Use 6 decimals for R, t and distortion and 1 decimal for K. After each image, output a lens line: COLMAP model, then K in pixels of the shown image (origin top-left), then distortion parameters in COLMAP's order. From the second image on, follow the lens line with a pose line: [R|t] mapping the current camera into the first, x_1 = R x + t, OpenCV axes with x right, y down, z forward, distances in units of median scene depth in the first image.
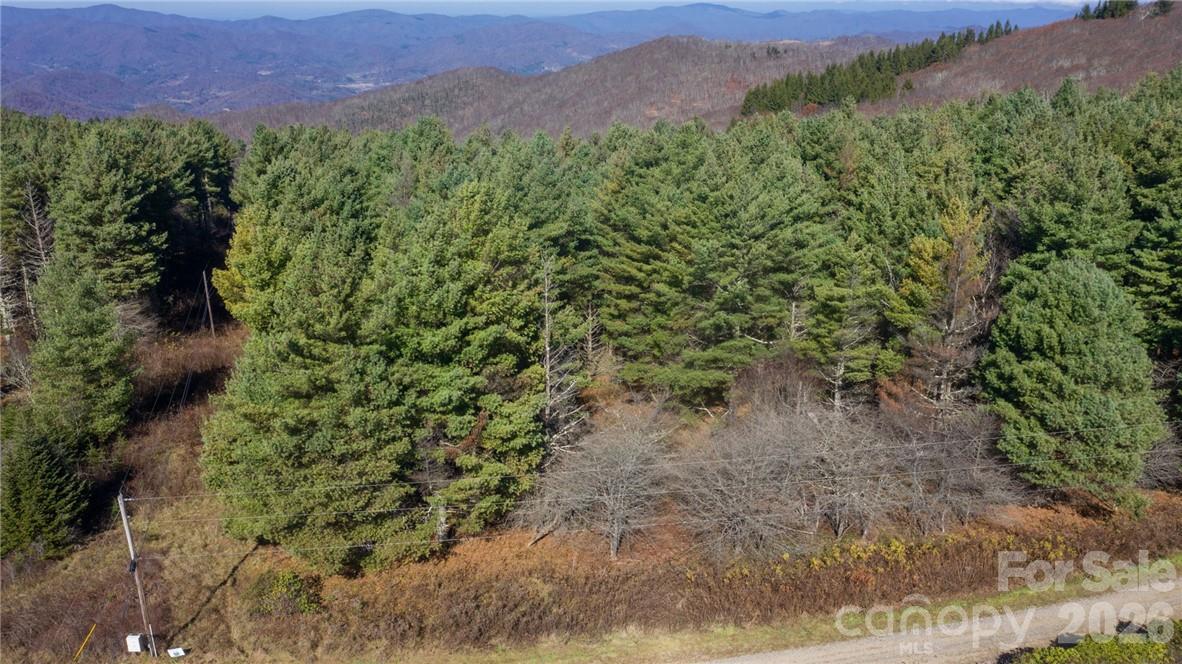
lens RADIAL K [[934.3, 0, 589.5], [0, 934.3, 298.3], [0, 0, 1]] dist [-0.008994, -0.001171]
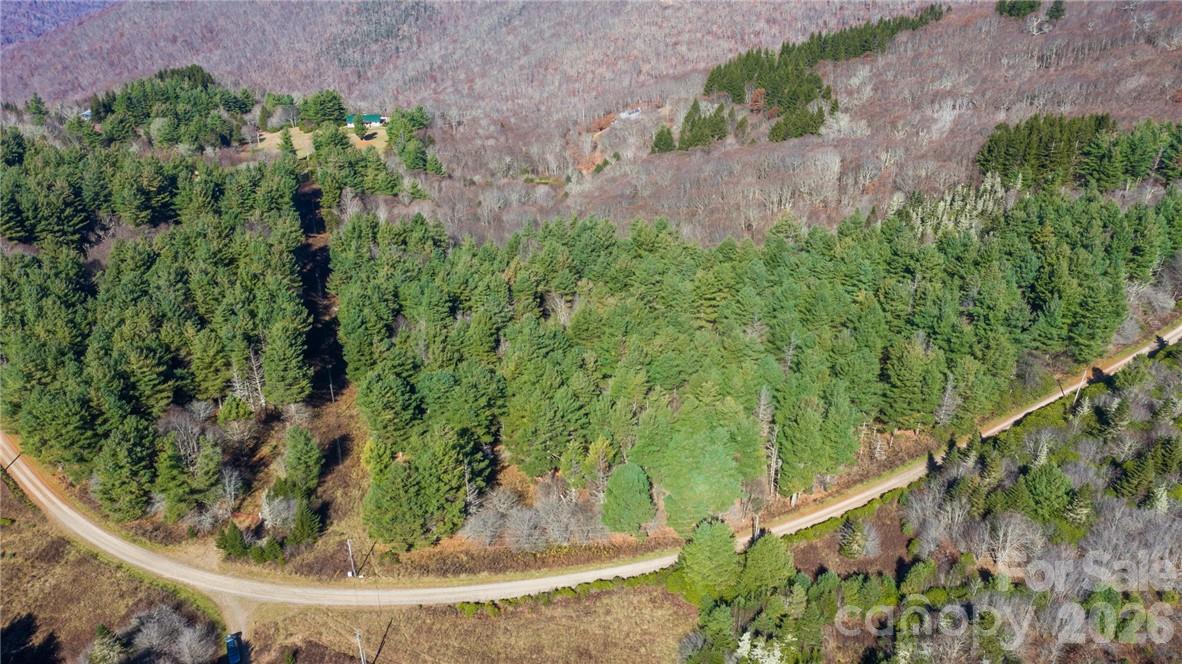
lens RADIAL K [[934.3, 0, 589.5], [0, 934.3, 298.3], [0, 0, 1]] dist [-0.008994, -0.001171]
pose [[0.999447, 0.009064, -0.031985, 0.483014], [-0.003867, 0.987279, 0.158951, -1.111568], [0.033019, -0.158740, 0.986768, -2.086864]]
